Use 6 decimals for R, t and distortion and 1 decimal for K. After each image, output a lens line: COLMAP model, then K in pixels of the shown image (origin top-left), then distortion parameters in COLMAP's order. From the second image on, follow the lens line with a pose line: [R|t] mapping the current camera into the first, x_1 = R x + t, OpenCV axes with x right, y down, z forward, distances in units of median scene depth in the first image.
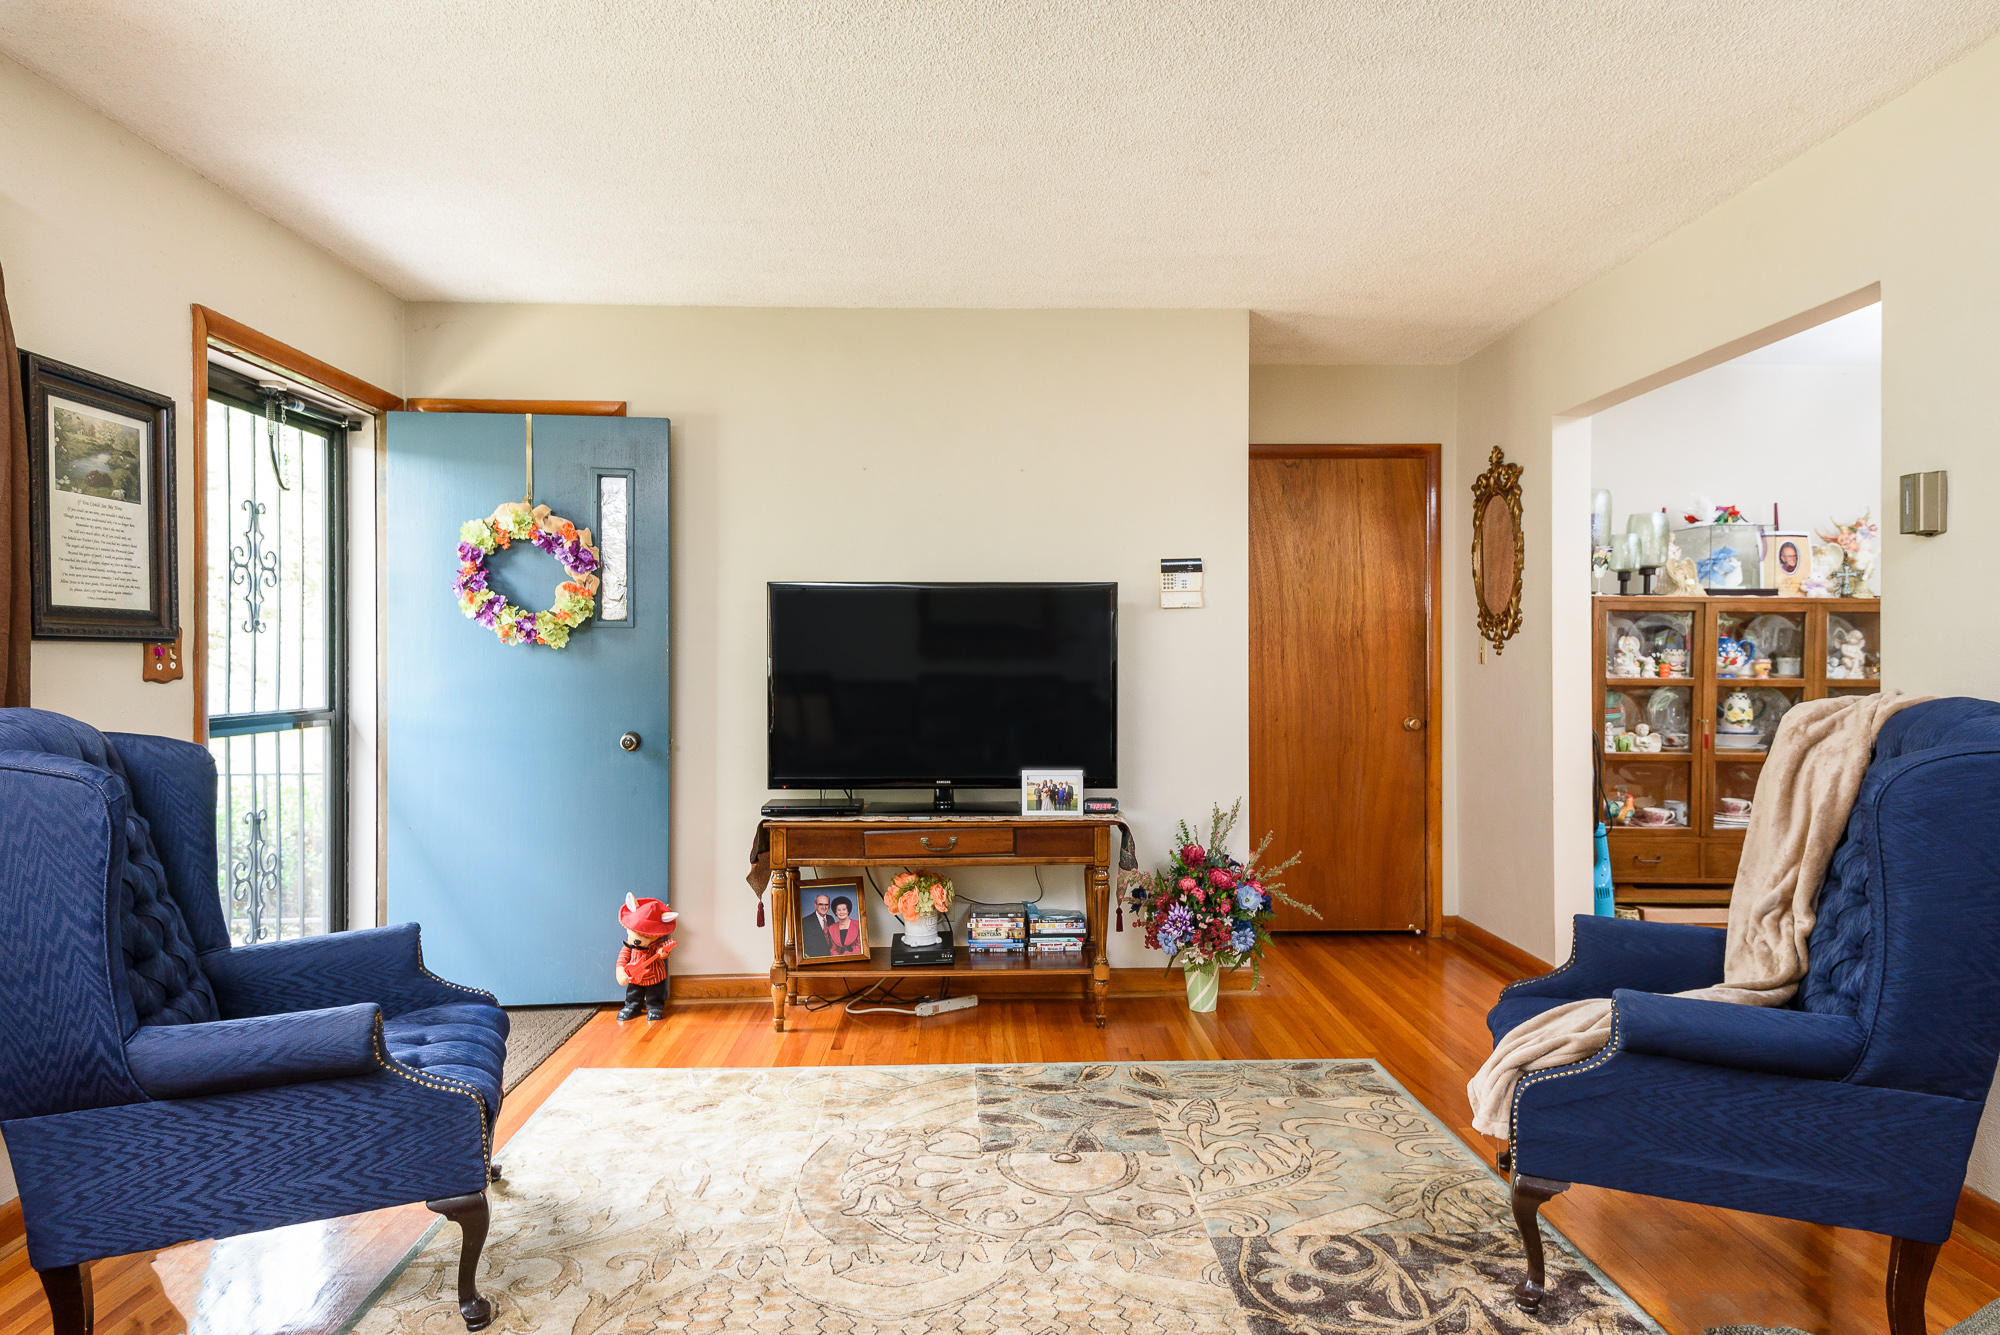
lens RADIAL K [[1120.1, 0, 1013.4], [0, 1120.1, 660.5], [0, 0, 1]] dist [0.017932, -0.004983]
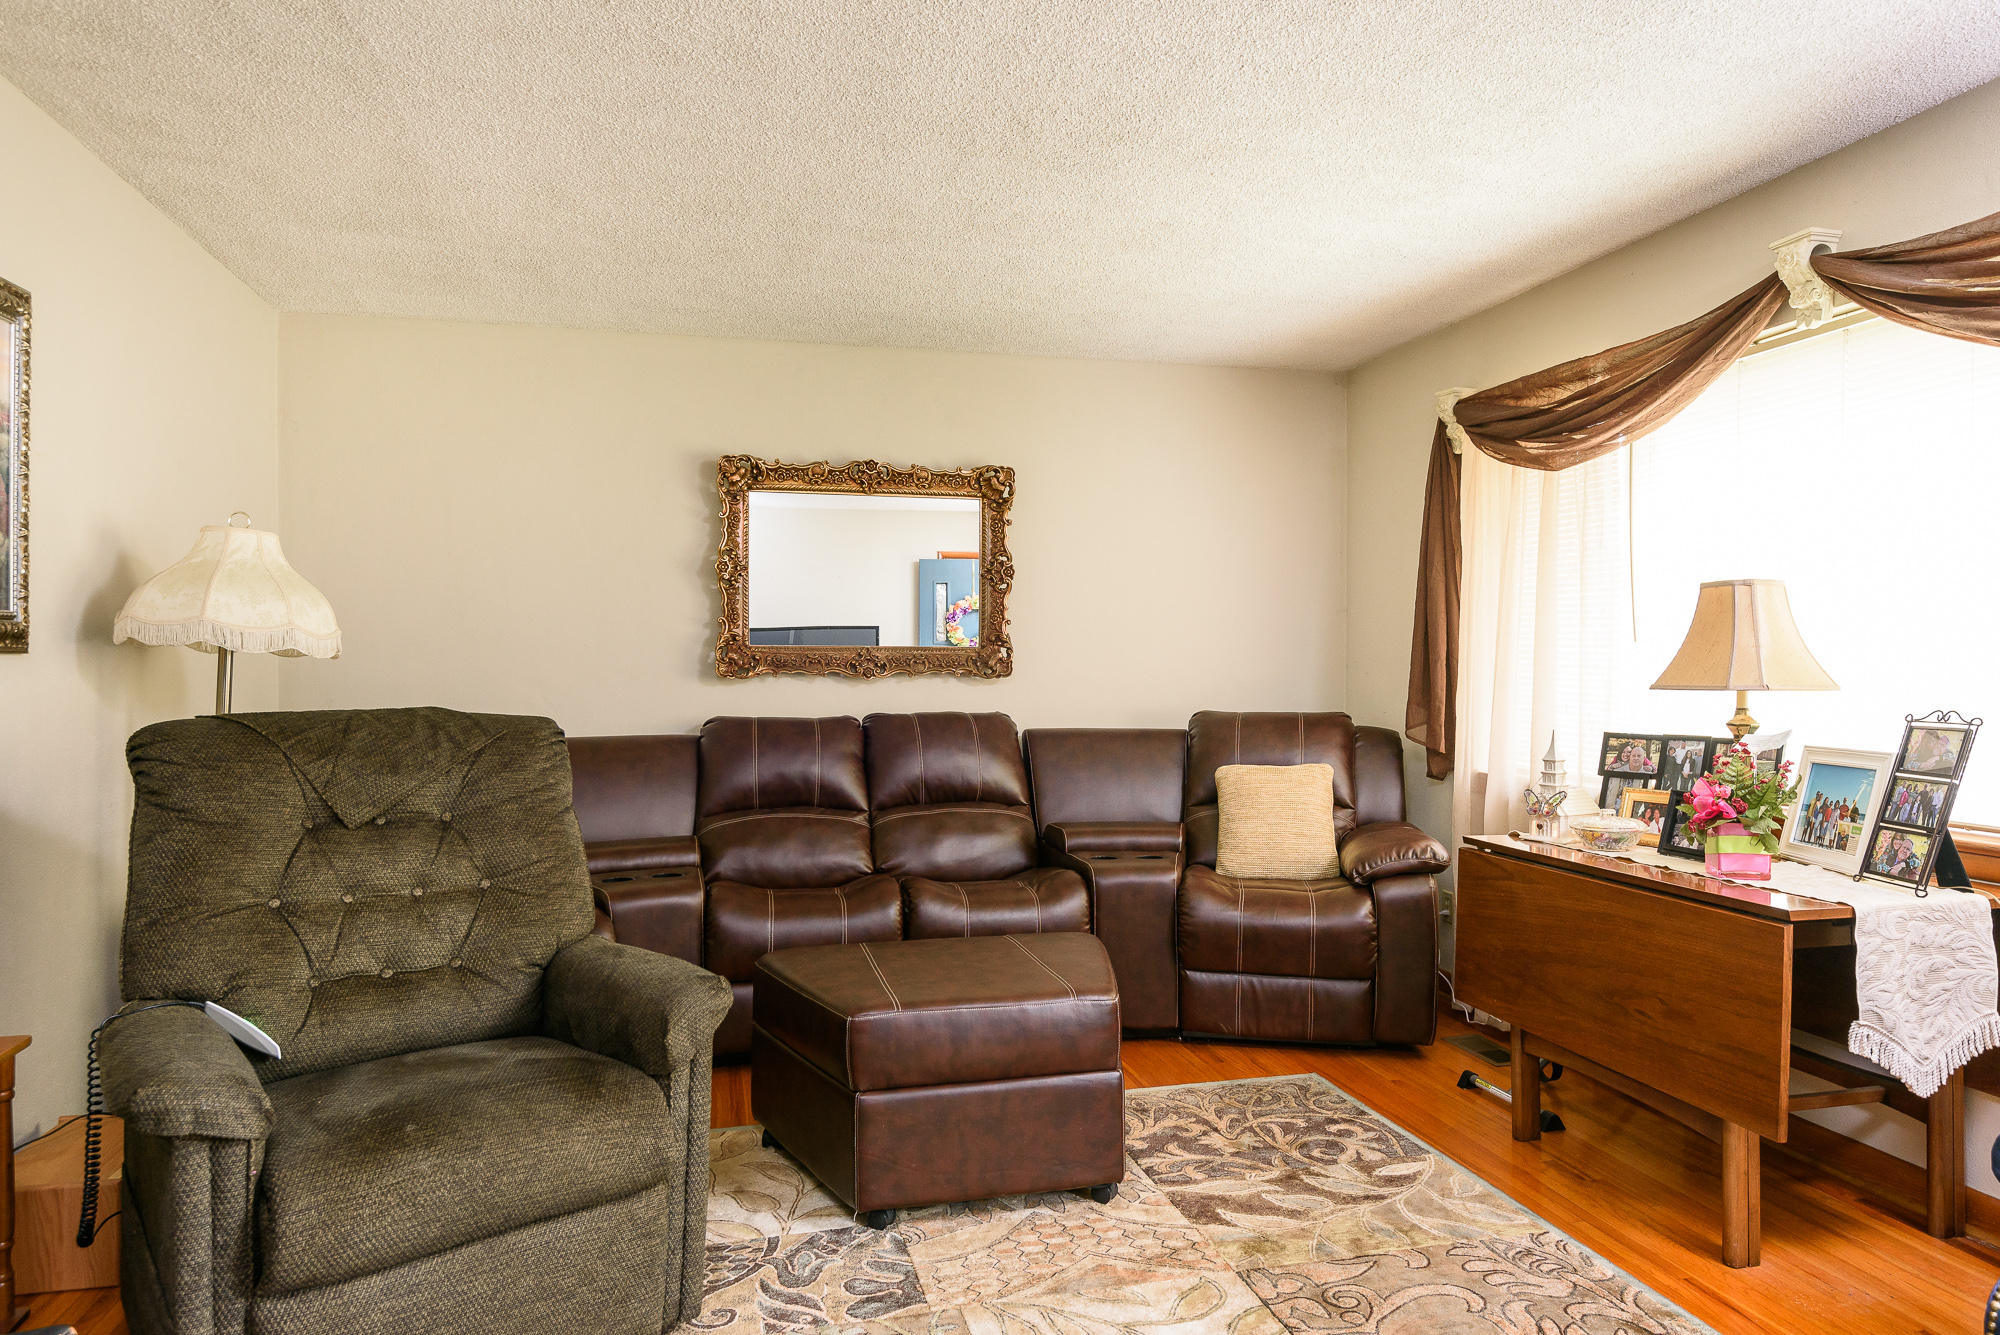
lens RADIAL K [[1204.5, 0, 1000.0], [0, 1204.5, 664.8], [0, 0, 1]] dist [0.023998, -0.000541]
pose [[-0.982009, 0.009814, -0.188579, 0.935038], [0.008650, 0.999938, 0.006994, -0.026543], [0.188636, 0.005237, -0.982033, 2.359160]]
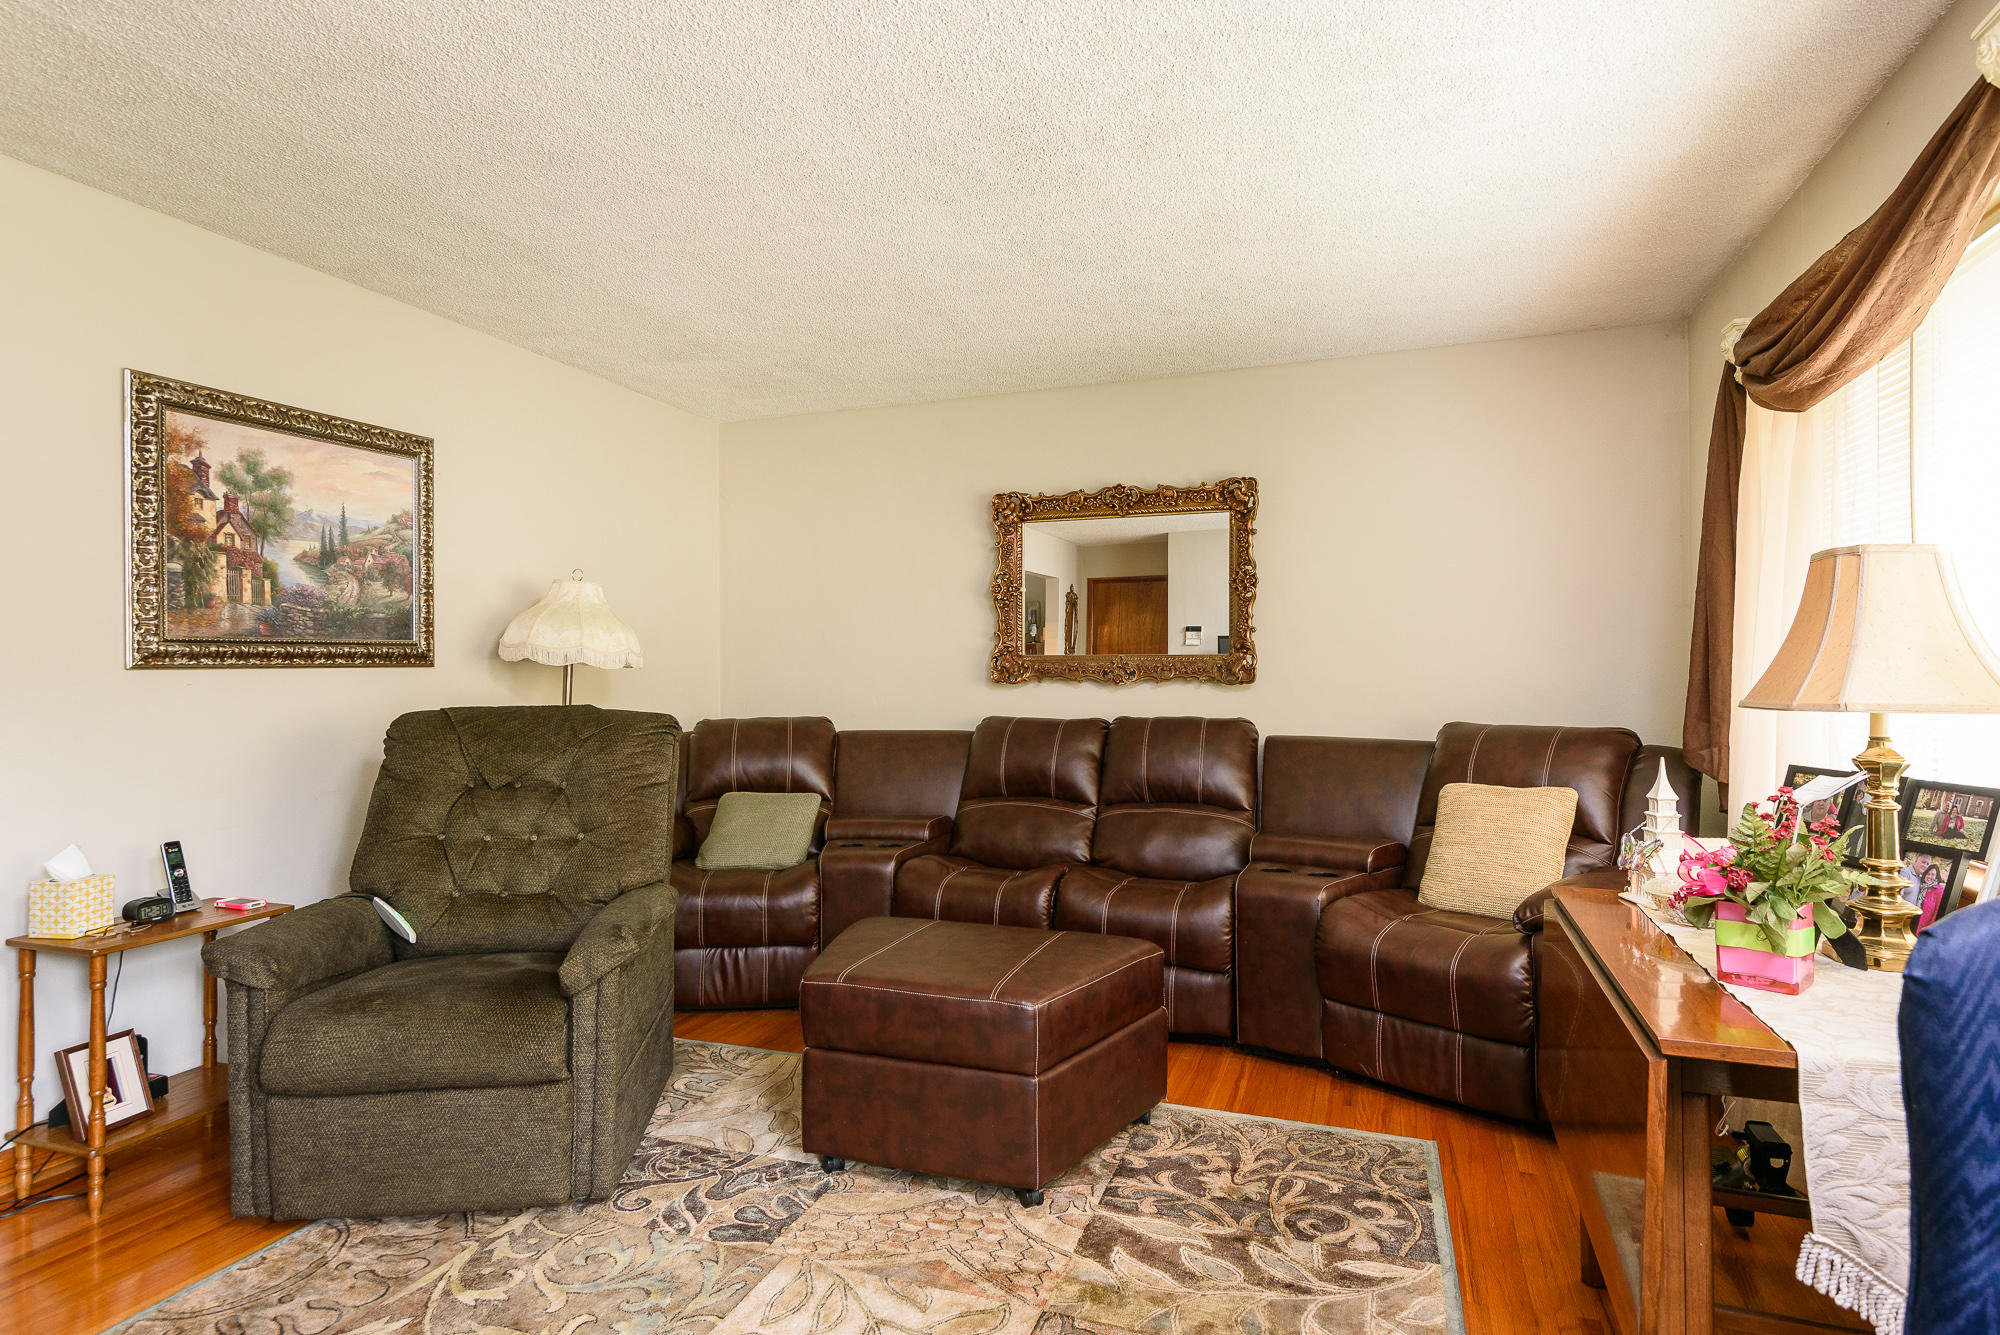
lens RADIAL K [[1047.5, 0, 1011.8], [0, 1047.5, 666.0], [0, 0, 1]] dist [0.025948, -0.005354]
pose [[-0.923464, 0.013471, 0.383449, 0.168558], [0.013246, 0.999907, -0.003228, -0.021491], [-0.383457, 0.002098, -0.923556, 2.170609]]
